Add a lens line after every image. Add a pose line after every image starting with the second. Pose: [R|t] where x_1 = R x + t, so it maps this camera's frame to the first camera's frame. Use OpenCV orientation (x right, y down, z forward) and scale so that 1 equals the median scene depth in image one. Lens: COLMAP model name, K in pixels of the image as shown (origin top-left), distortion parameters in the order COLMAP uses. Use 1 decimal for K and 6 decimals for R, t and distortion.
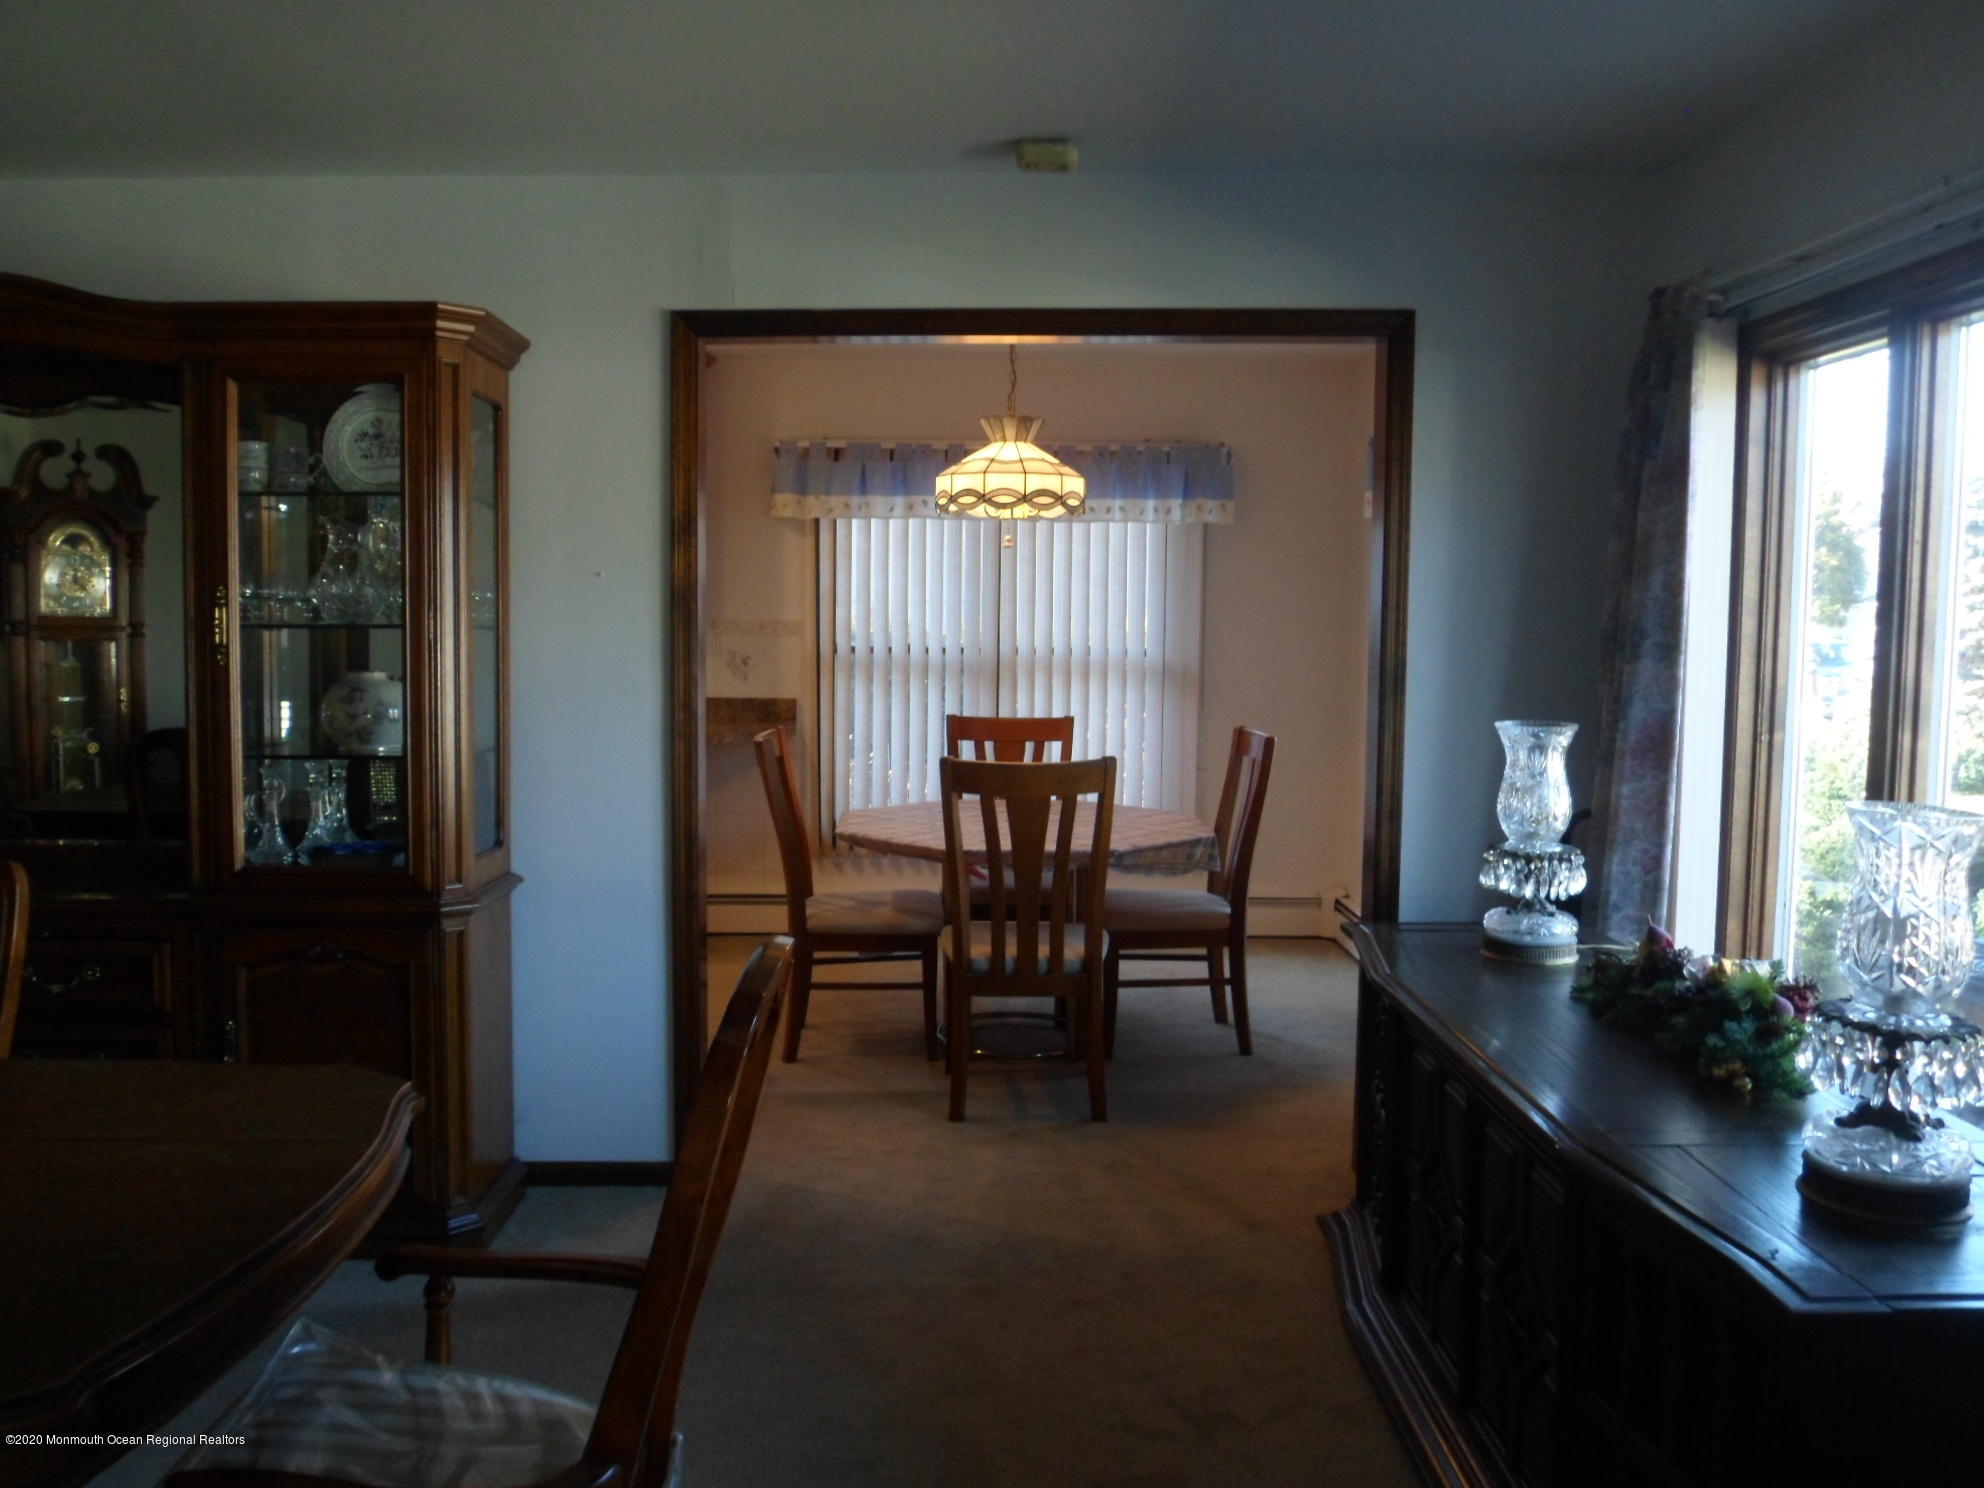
lens RADIAL K [[1655.8, 0, 993.4], [0, 1655.8, 733.9], [0, 0, 1]] dist [-0.033874, 0.000691]
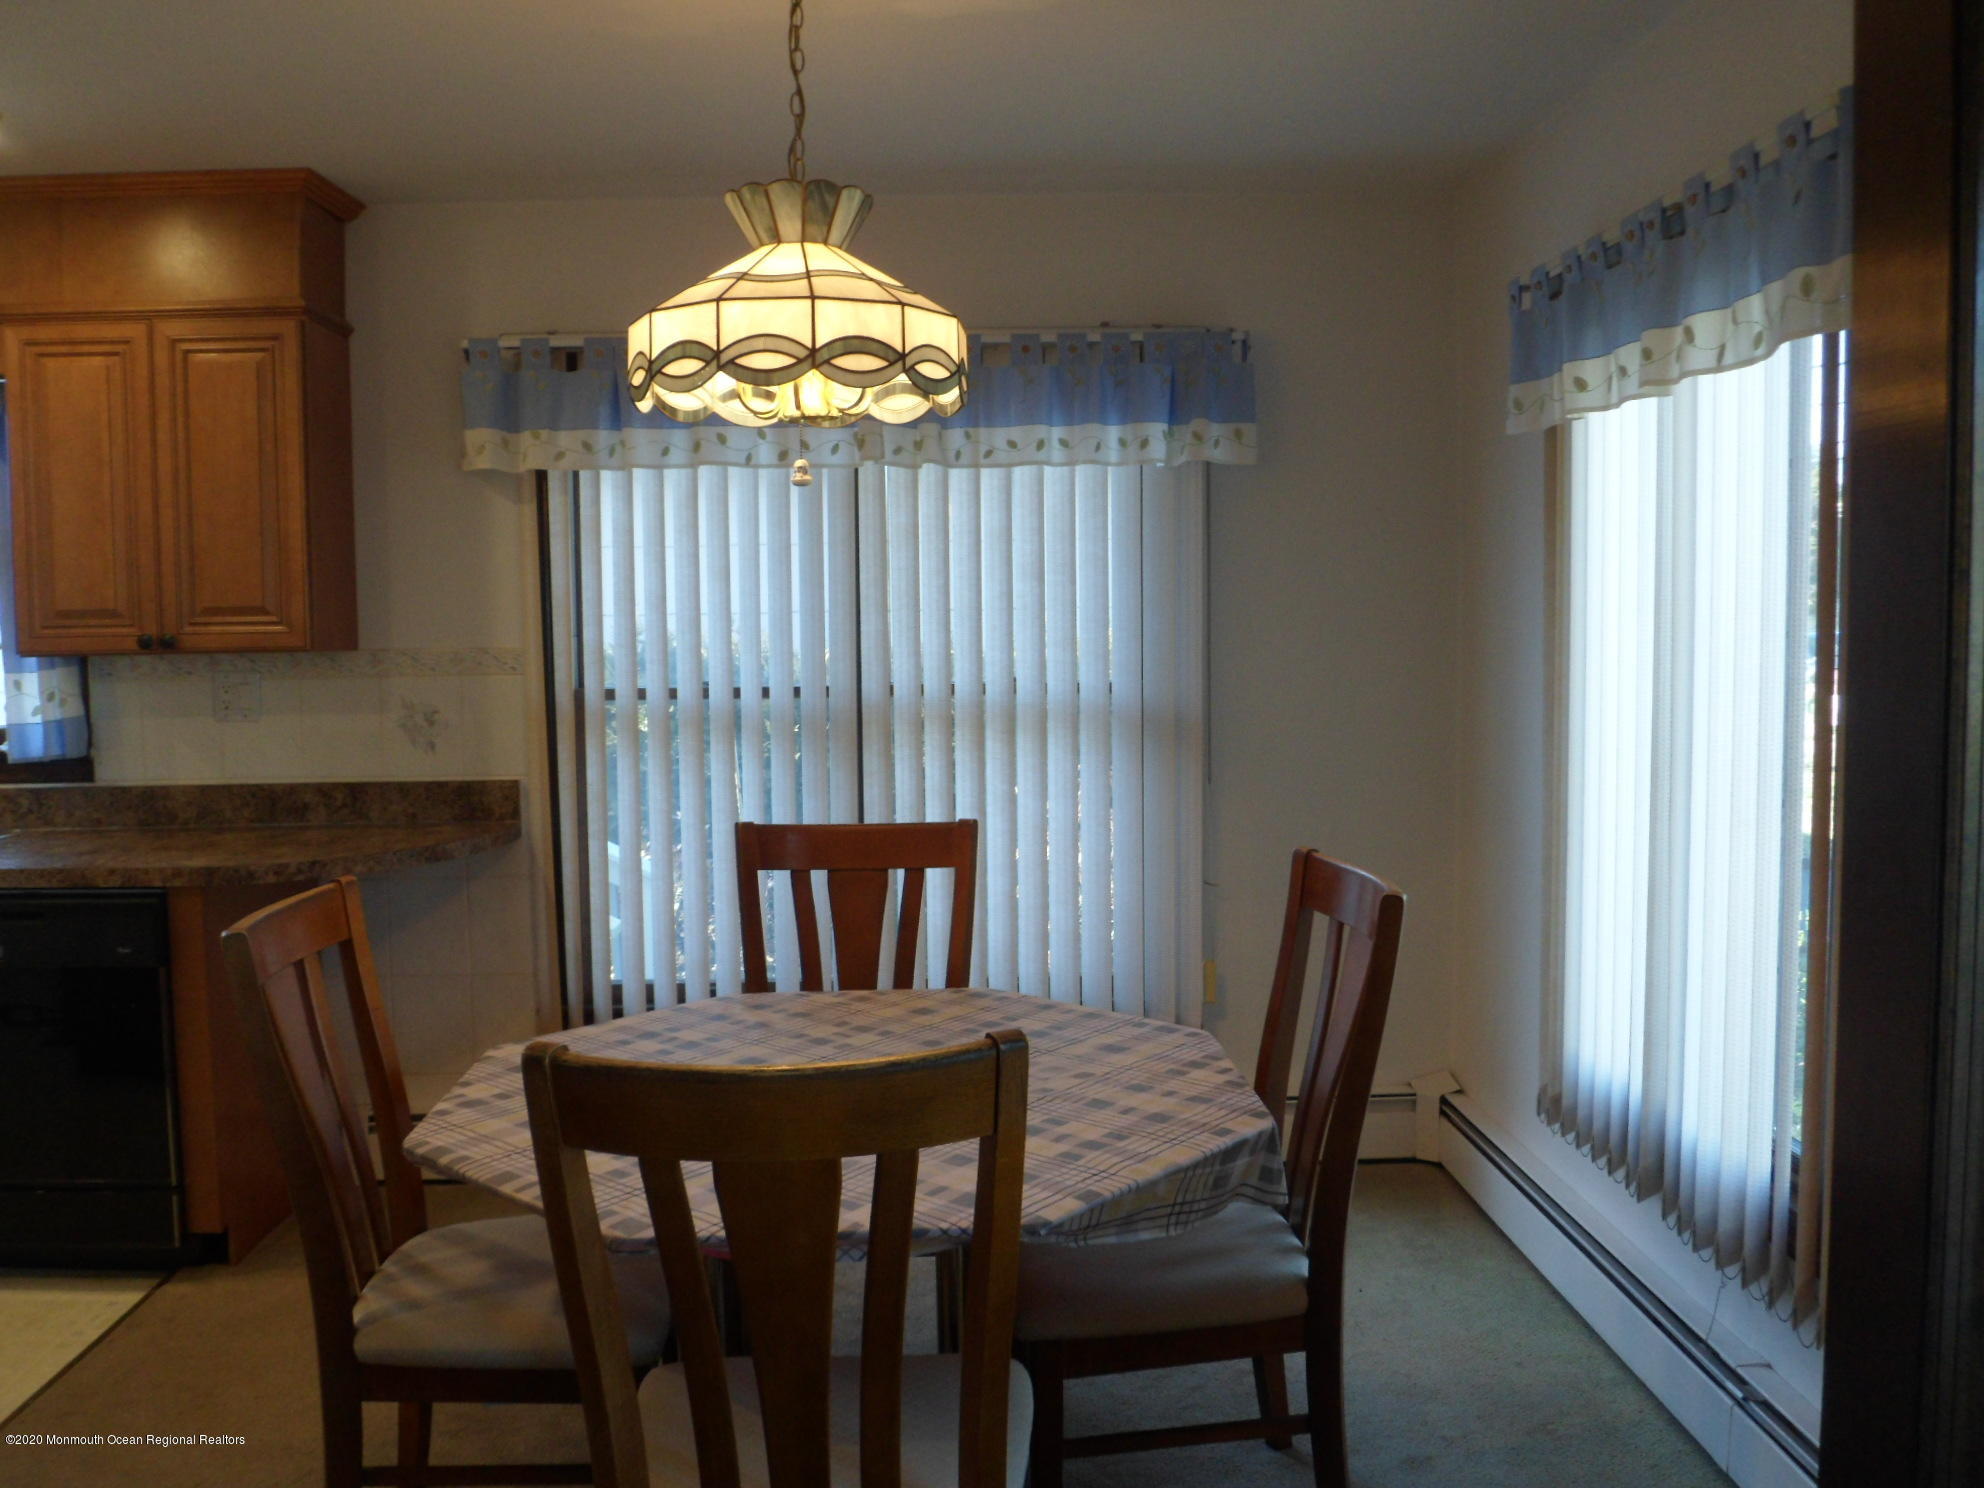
lens RADIAL K [[1655.8, 0, 992.4], [0, 1655.8, 752.4], [0, 0, 1]] dist [-0.033874, 0.000691]
pose [[0.999563, -0.024673, 0.016258, 0.040674], [0.024600, 0.999686, 0.004671, -0.030661], [-0.016368, -0.004269, 0.999857, 0.421553]]
